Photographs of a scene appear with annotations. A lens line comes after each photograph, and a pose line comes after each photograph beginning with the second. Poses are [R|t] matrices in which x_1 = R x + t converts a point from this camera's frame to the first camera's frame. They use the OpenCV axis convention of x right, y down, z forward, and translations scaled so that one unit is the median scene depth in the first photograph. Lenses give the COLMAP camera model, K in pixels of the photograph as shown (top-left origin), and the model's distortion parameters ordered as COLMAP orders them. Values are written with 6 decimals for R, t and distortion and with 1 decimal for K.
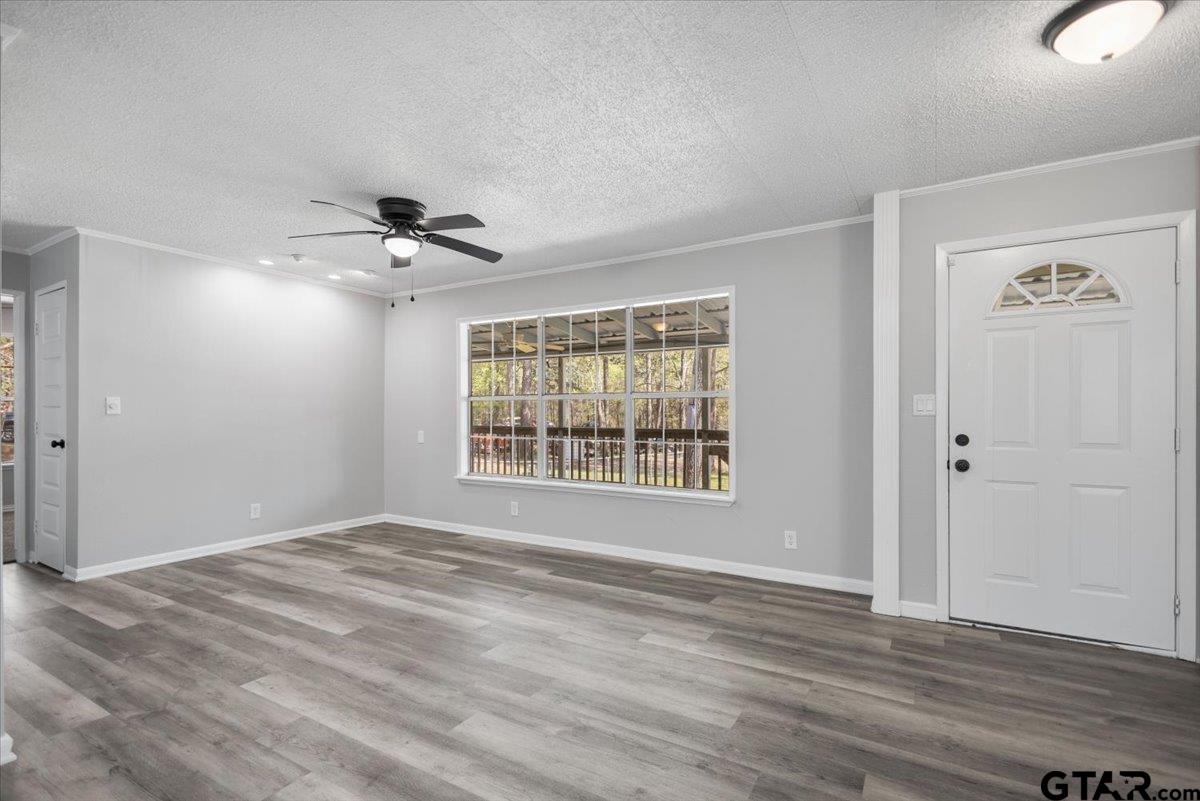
lens RADIAL K [[563.2, 0, 603.0], [0, 563.2, 404.2], [0, 0, 1]] dist [0.005551, -0.000094]
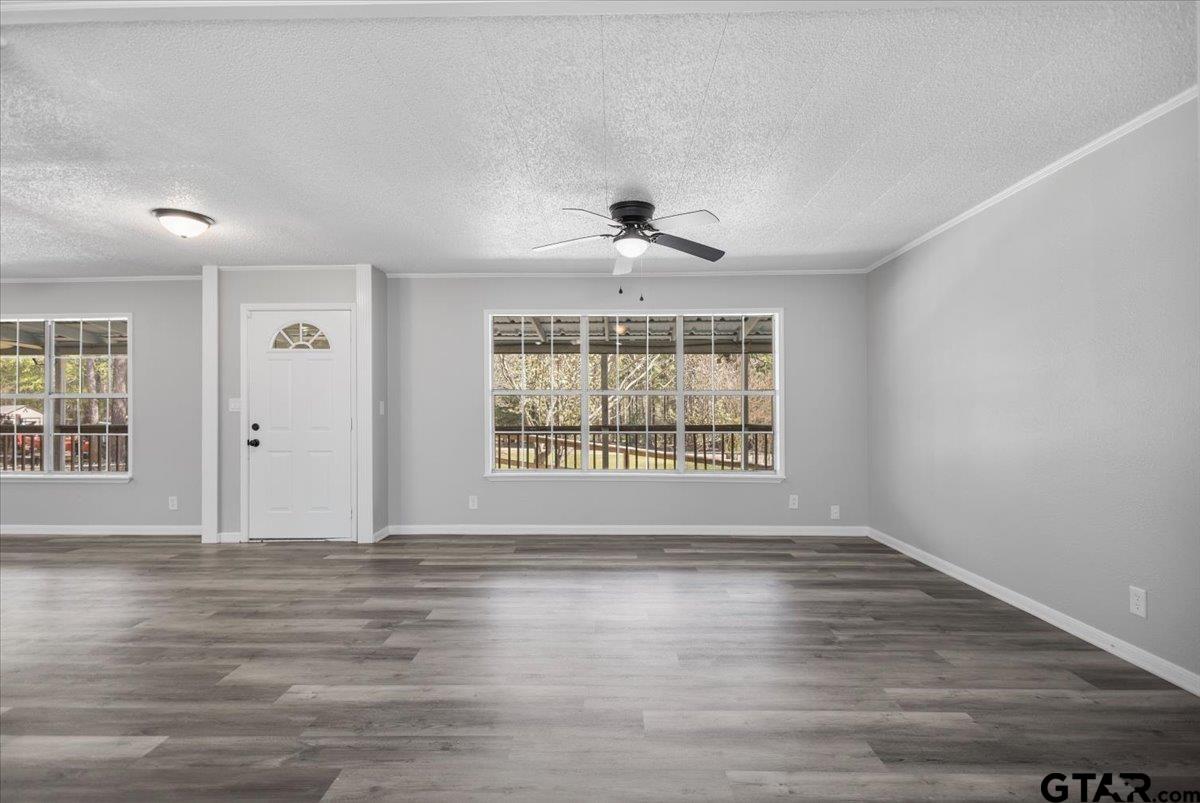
lens RADIAL K [[563.2, 0, 603.0], [0, 563.2, 405.2], [0, 0, 1]] dist [0.005551, -0.000094]
pose [[0.871342, -0.001890, 0.490673, 0.670261], [-0.002805, 0.999957, 0.008833, -0.014730], [-0.490669, -0.009073, 0.871299, -0.831363]]
